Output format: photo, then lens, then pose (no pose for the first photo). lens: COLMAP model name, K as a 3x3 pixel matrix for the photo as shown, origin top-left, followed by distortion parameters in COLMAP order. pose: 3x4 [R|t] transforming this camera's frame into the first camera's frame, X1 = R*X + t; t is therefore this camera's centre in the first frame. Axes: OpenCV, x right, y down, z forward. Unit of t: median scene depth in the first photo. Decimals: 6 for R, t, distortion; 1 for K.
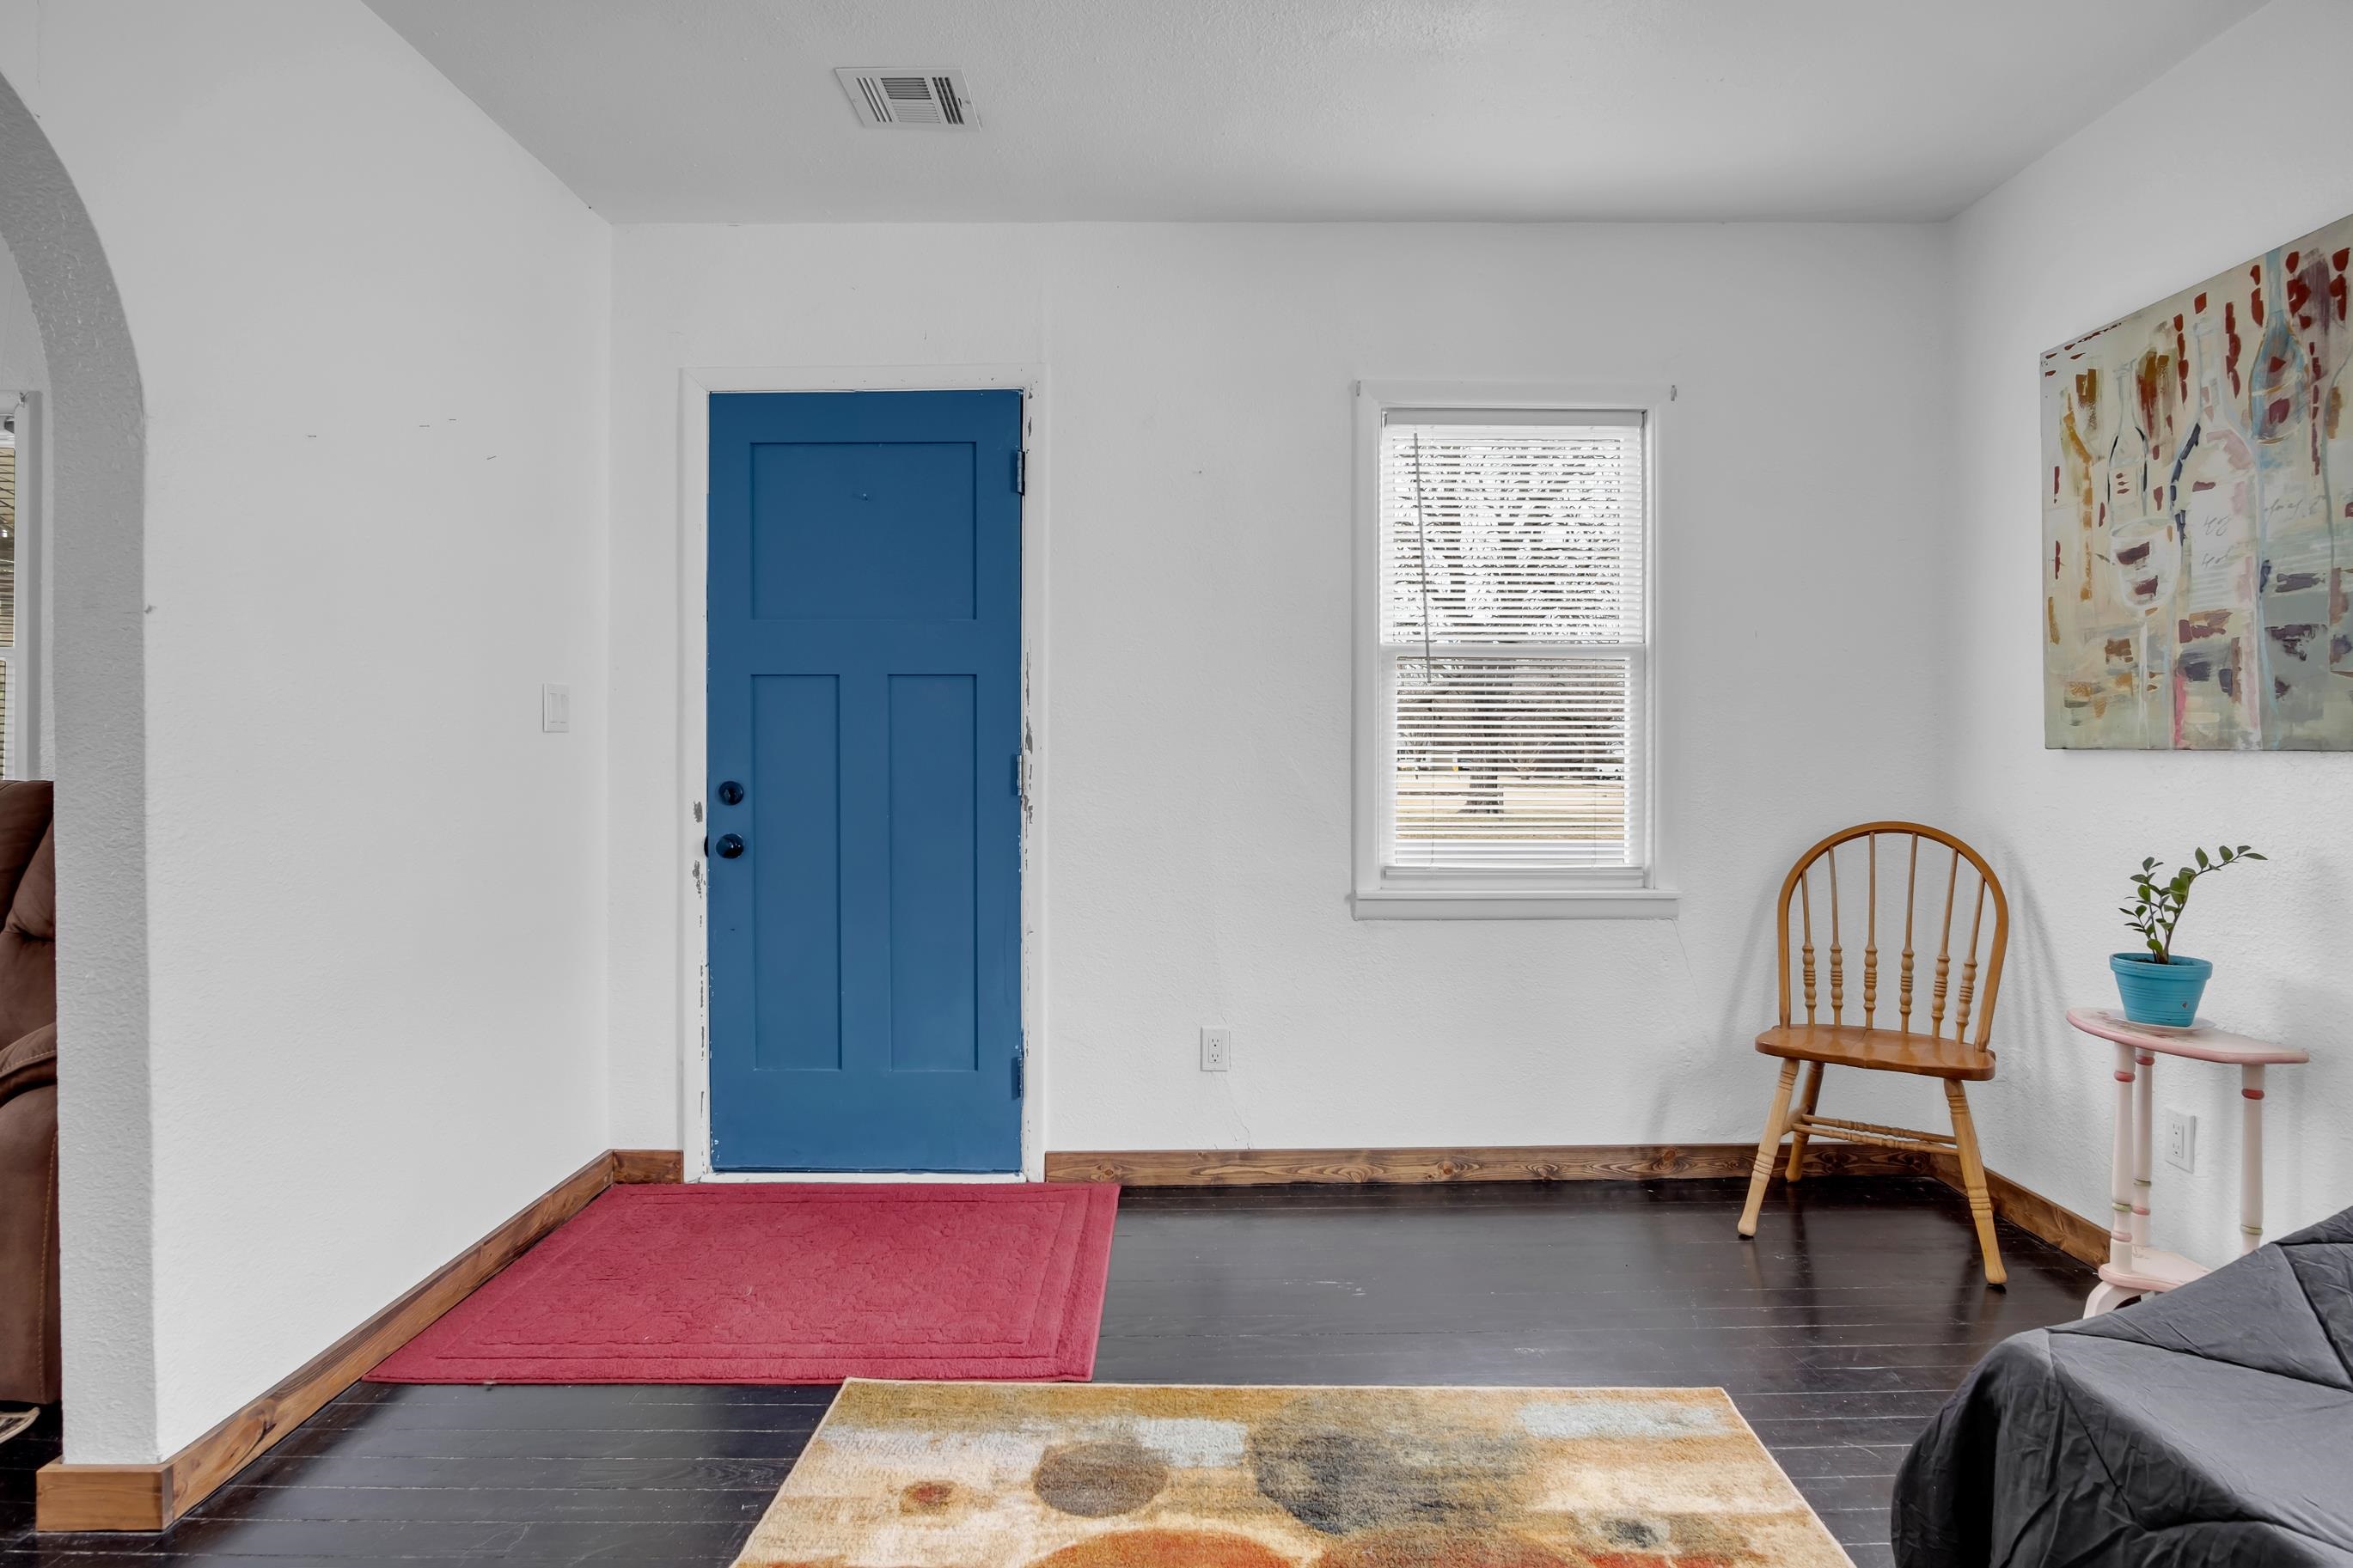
lens RADIAL K [[1276.8, 0, 1175.7], [0, 1276.8, 755.6], [0, 0, 1]] dist [-0.034513, 0.016249]
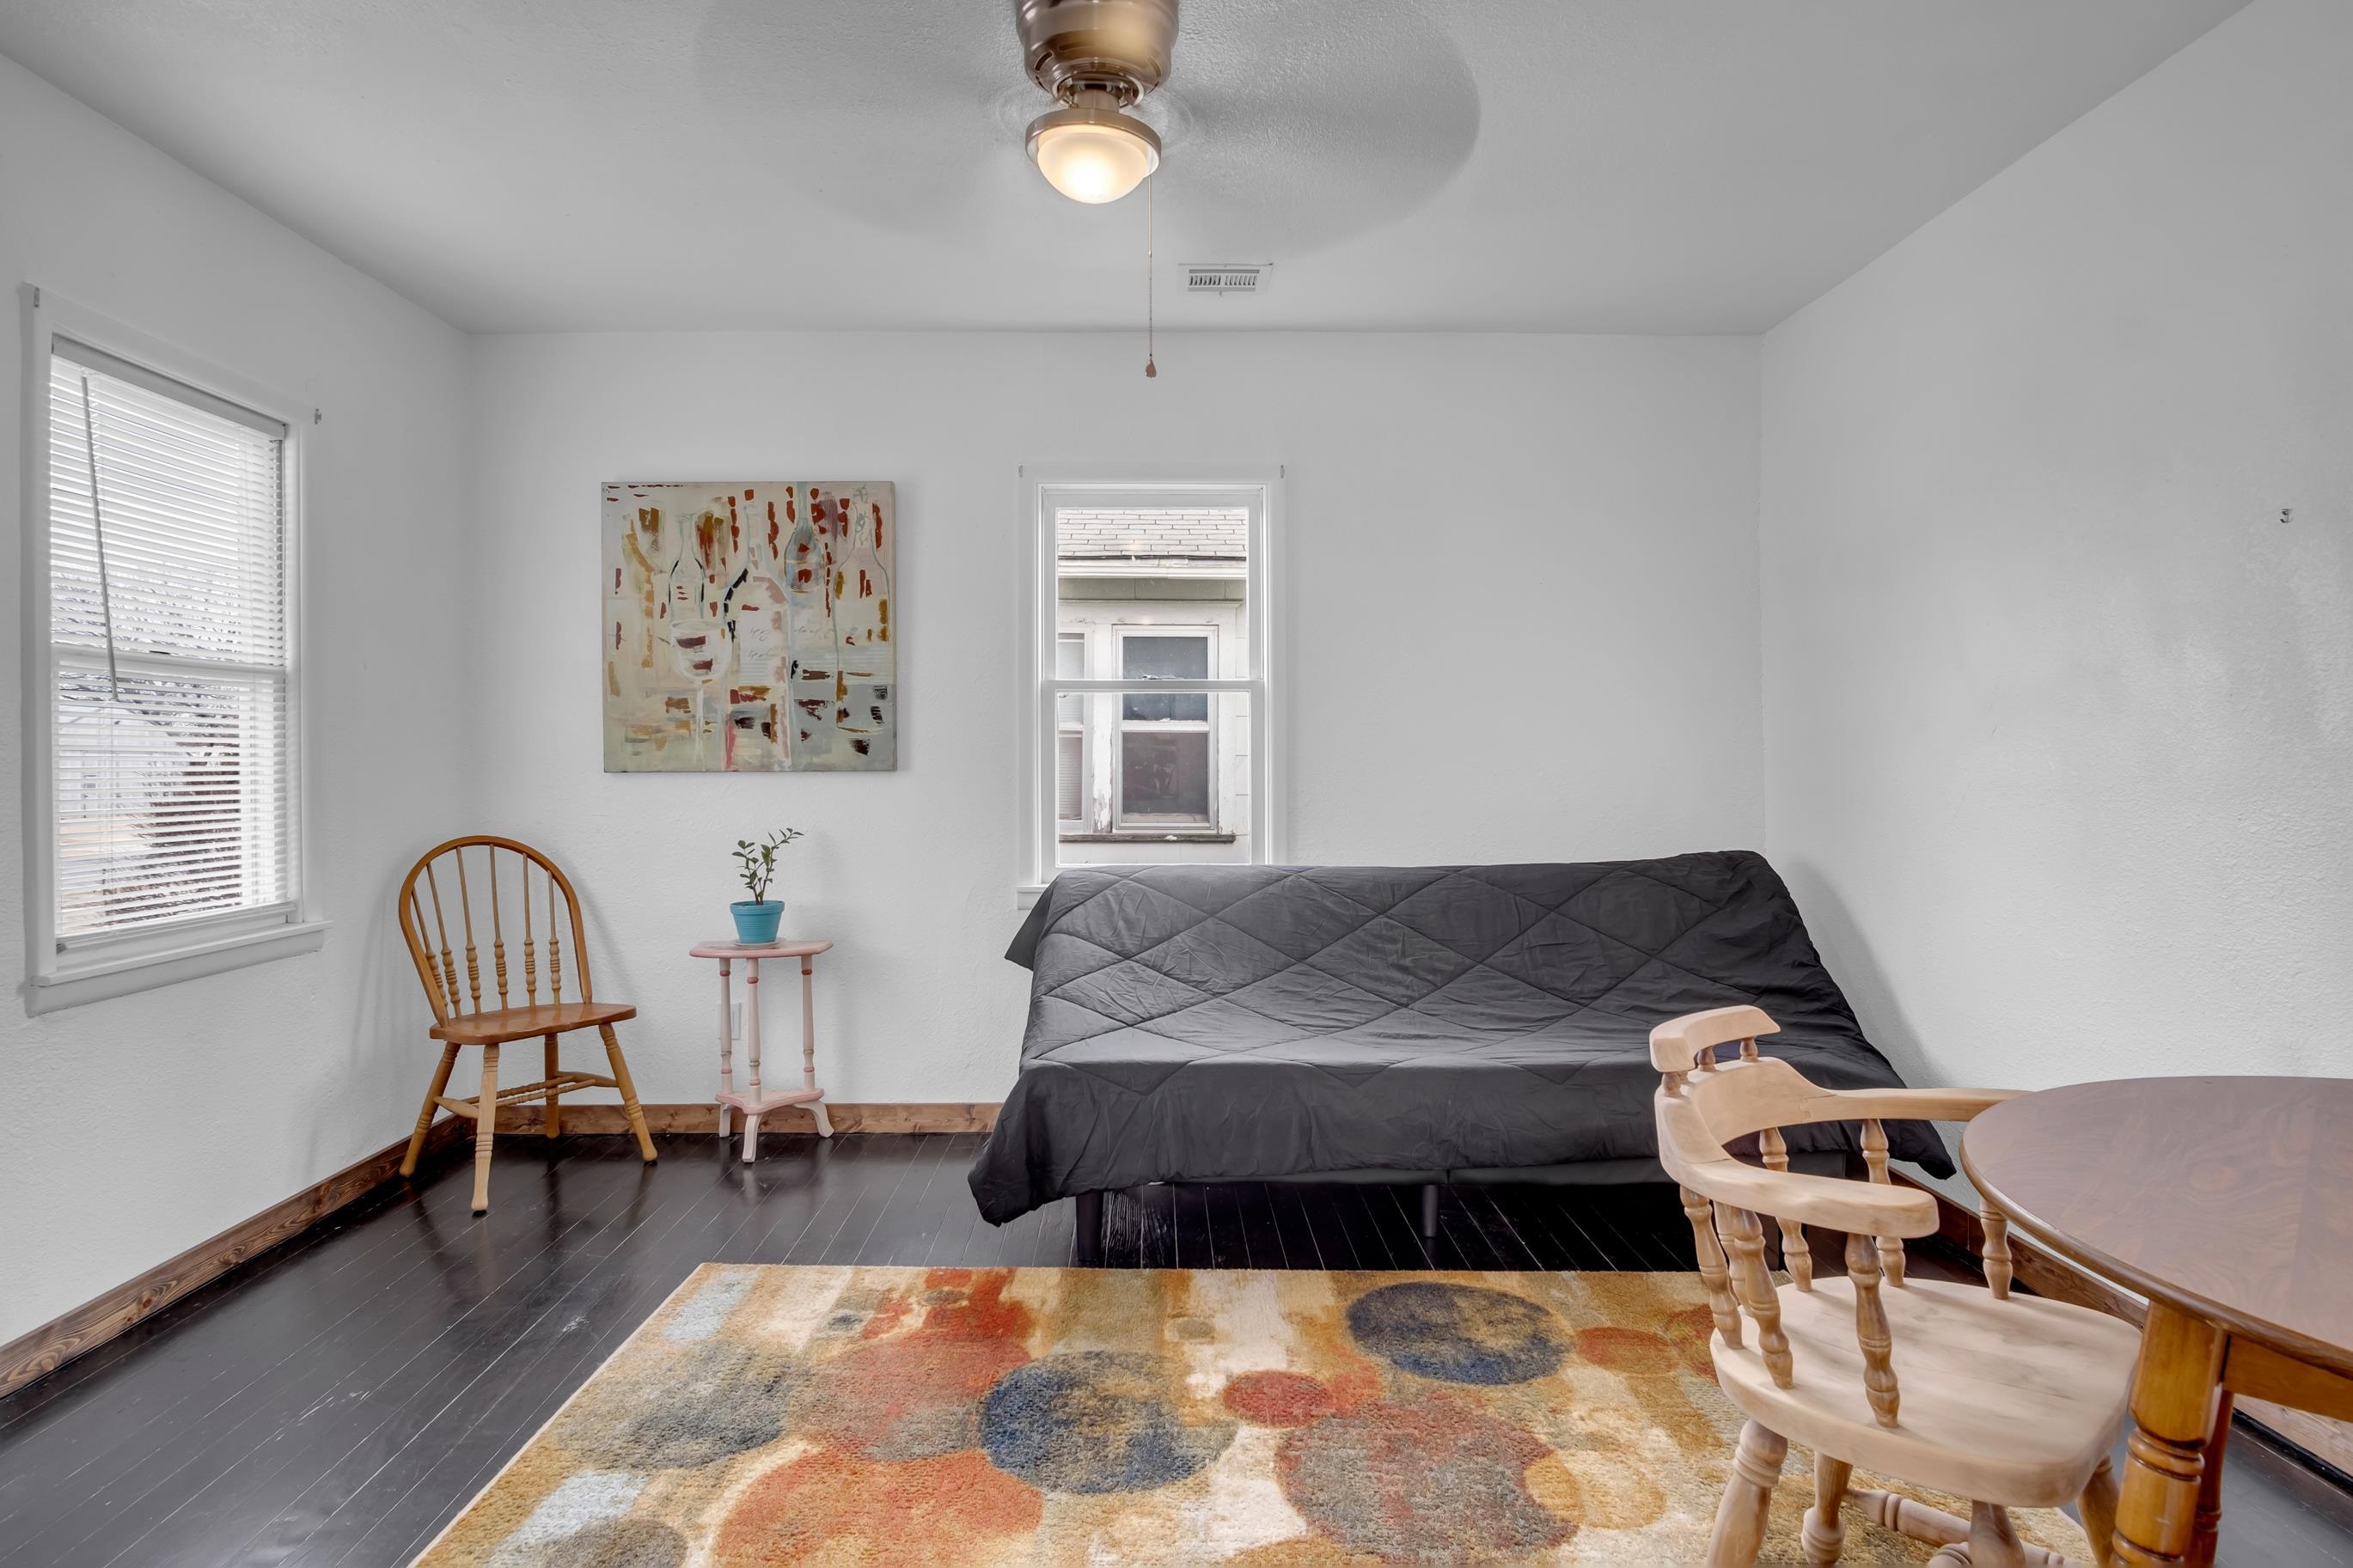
lens RADIAL K [[1276.8, 0, 1175.7], [0, 1276.8, 755.6], [0, 0, 1]] dist [-0.034513, 0.016249]
pose [[-0.022411, 0.003290, 0.999743, -0.806022], [0.016099, 0.999866, -0.002929, -0.011347], [-0.999619, 0.016029, -0.022461, 0.480921]]
